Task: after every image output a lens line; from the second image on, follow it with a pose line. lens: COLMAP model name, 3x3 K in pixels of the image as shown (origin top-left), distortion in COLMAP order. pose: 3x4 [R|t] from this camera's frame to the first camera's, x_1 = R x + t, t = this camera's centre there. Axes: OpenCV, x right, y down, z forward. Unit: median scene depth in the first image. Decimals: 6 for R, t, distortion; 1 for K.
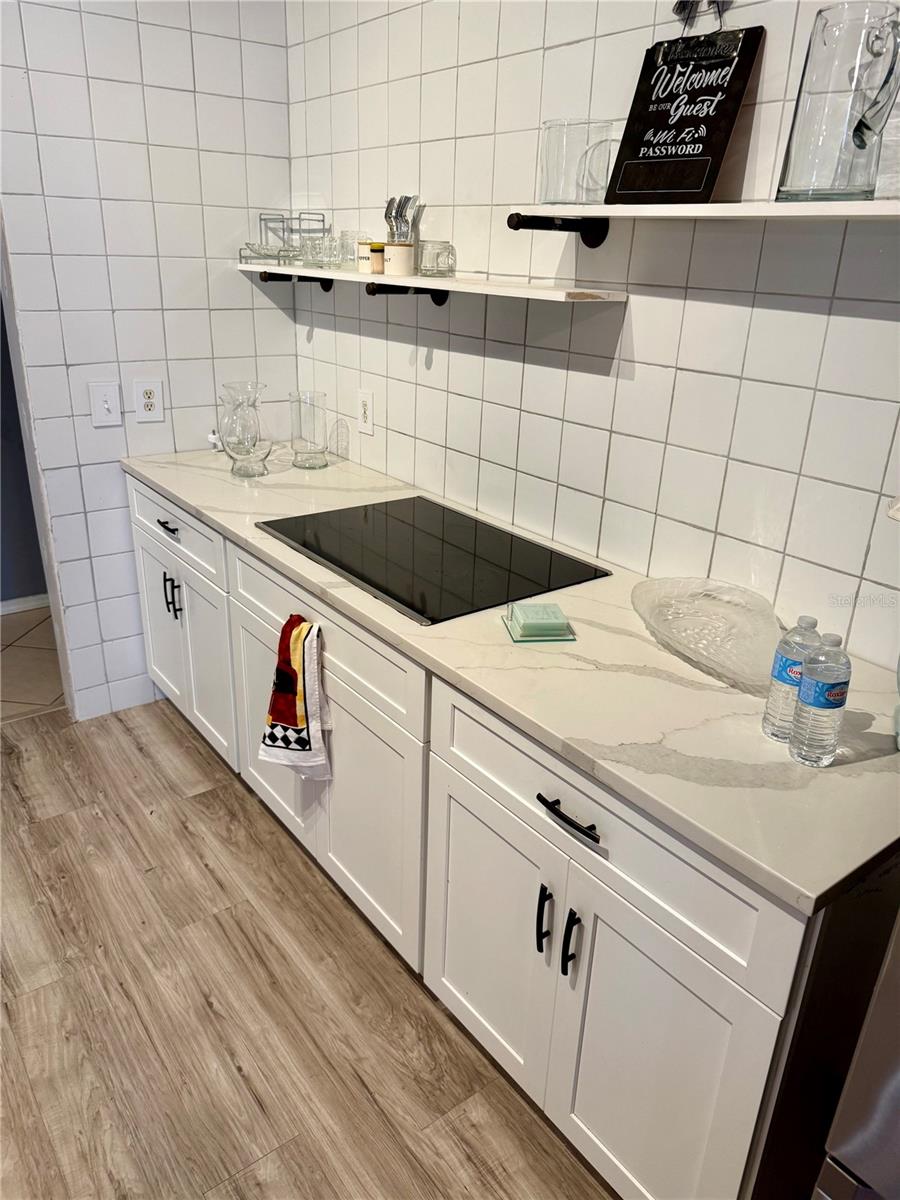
lens RADIAL K [[826.4, 0, 465.9], [0, 826.4, 602.5], [0, 0, 1]] dist [0.018744, -0.038576]
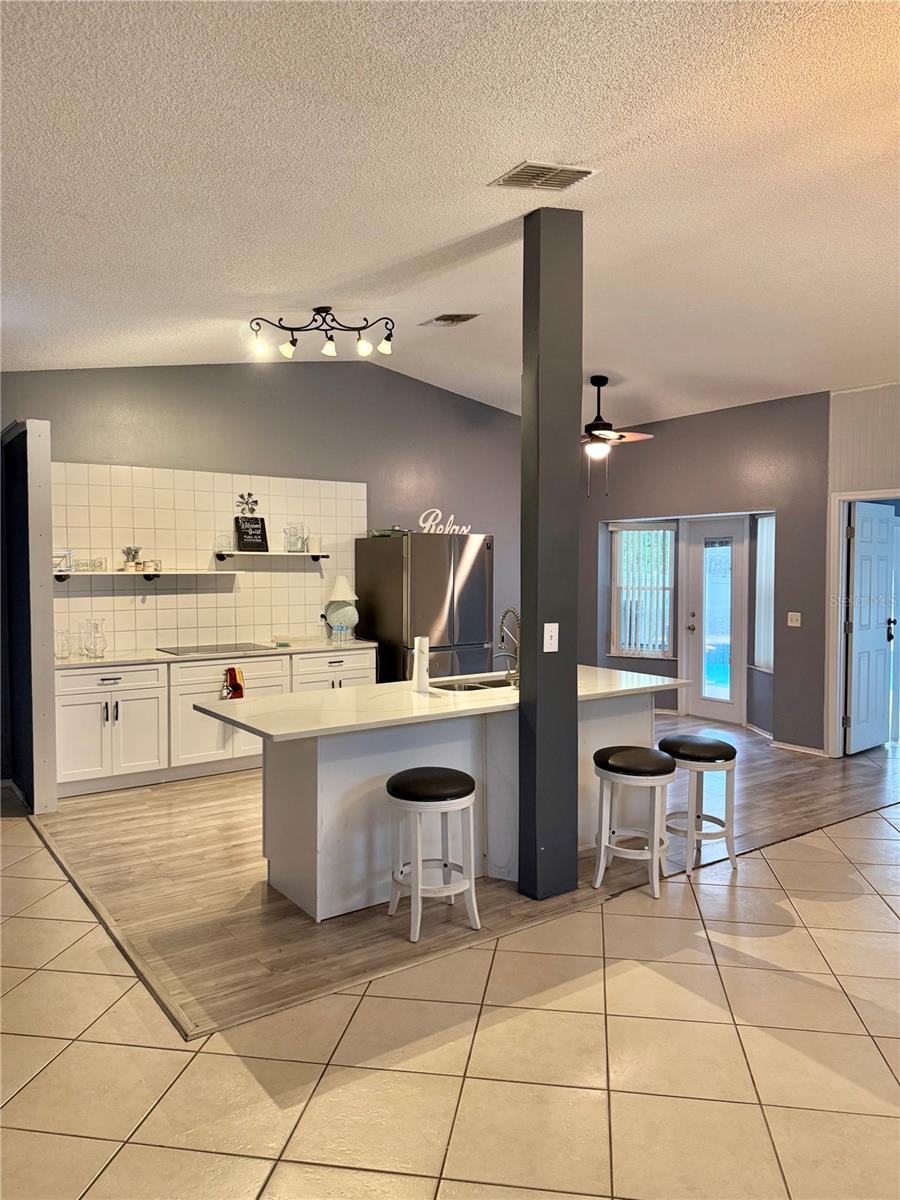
lens RADIAL K [[826.4, 0, 436.8], [0, 826.4, 599.8], [0, 0, 1]] dist [0.018744, -0.038576]
pose [[0.052933, -0.085444, 0.994936, -3.320683], [0.381393, 0.922532, 0.058935, -0.110100], [-0.922896, 0.376342, 0.081421, -0.121460]]
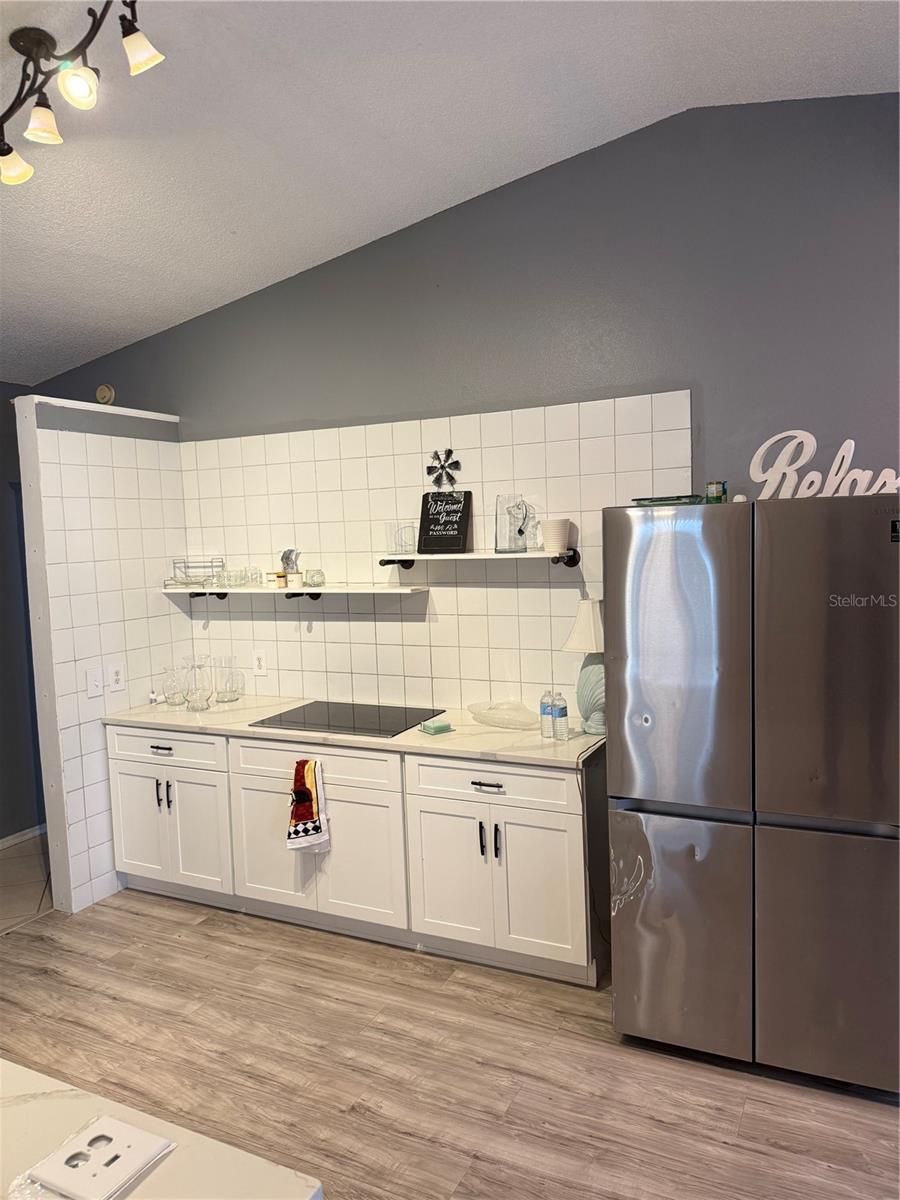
lens RADIAL K [[826.4, 0, 453.8], [0, 826.4, 601.6], [0, 0, 1]] dist [0.018744, -0.038576]
pose [[0.894327, -0.111444, 0.433312, -0.672022], [0.237406, 0.939098, -0.248461, 0.226513], [-0.379233, 0.325076, 0.866319, -0.900886]]
